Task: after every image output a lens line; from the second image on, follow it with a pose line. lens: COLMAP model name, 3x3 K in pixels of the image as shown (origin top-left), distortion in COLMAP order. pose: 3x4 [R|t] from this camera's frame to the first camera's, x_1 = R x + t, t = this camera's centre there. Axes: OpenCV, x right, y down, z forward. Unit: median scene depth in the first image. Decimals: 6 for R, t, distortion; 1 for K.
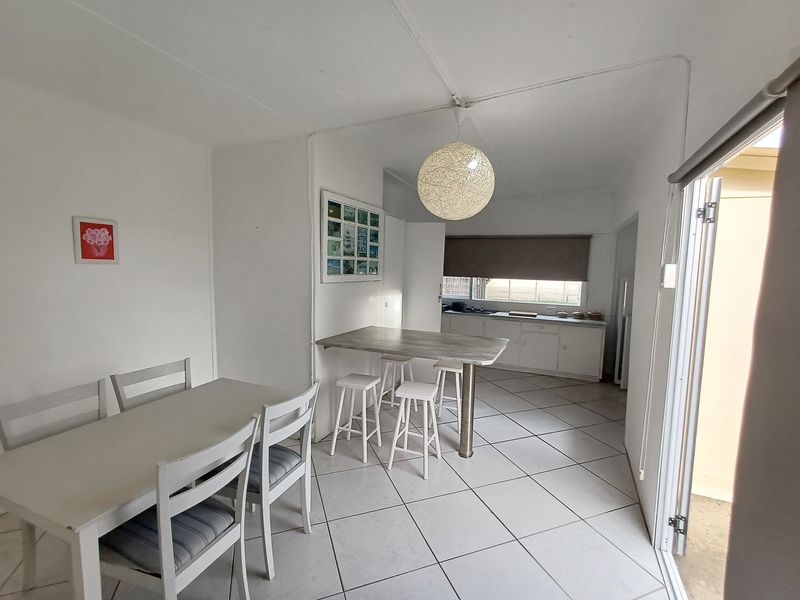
lens RADIAL K [[365.3, 0, 407.5], [0, 365.3, 304.4], [0, 0, 1]] dist [0.004151, 0.000711]
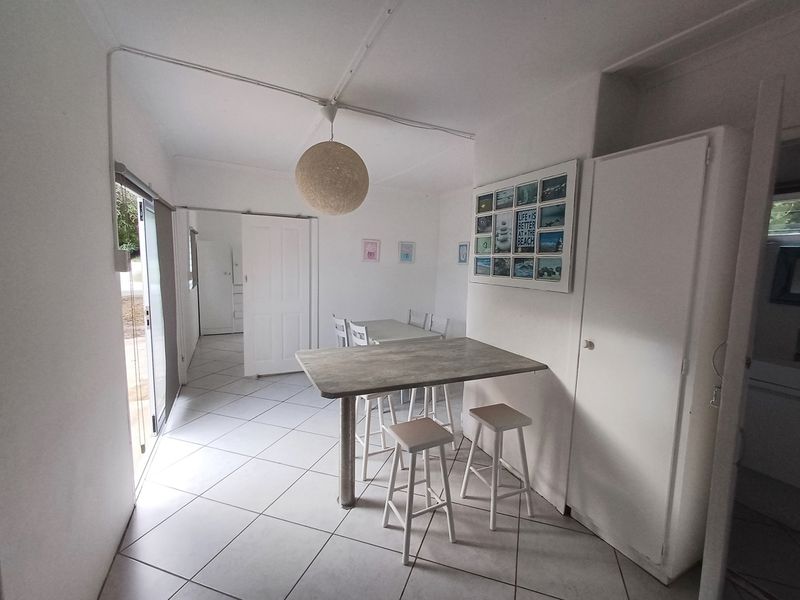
lens RADIAL K [[365.3, 0, 406.1], [0, 365.3, 301.6], [0, 0, 1]] dist [0.004151, 0.000711]
pose [[-0.641500, 0.055860, -0.765087, 0.579113], [-0.107423, 0.980977, 0.161693, -0.133277], [0.759565, 0.185914, -0.623296, 1.340393]]
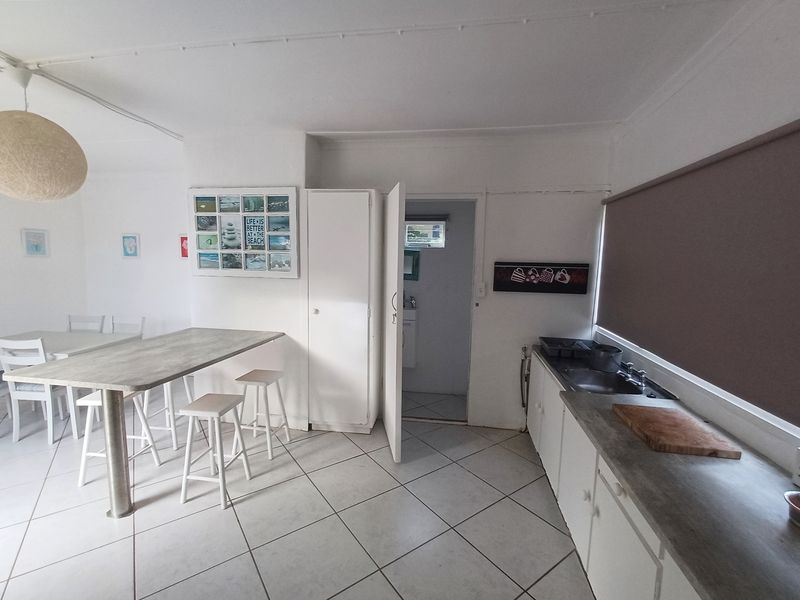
lens RADIAL K [[365.3, 0, 407.0], [0, 365.3, 300.1], [0, 0, 1]] dist [0.004151, 0.000711]
pose [[0.270967, 0.095914, -0.957798, 0.871382], [-0.107286, 0.991833, 0.068970, -0.114837], [0.956591, 0.084070, 0.279044, 1.168662]]
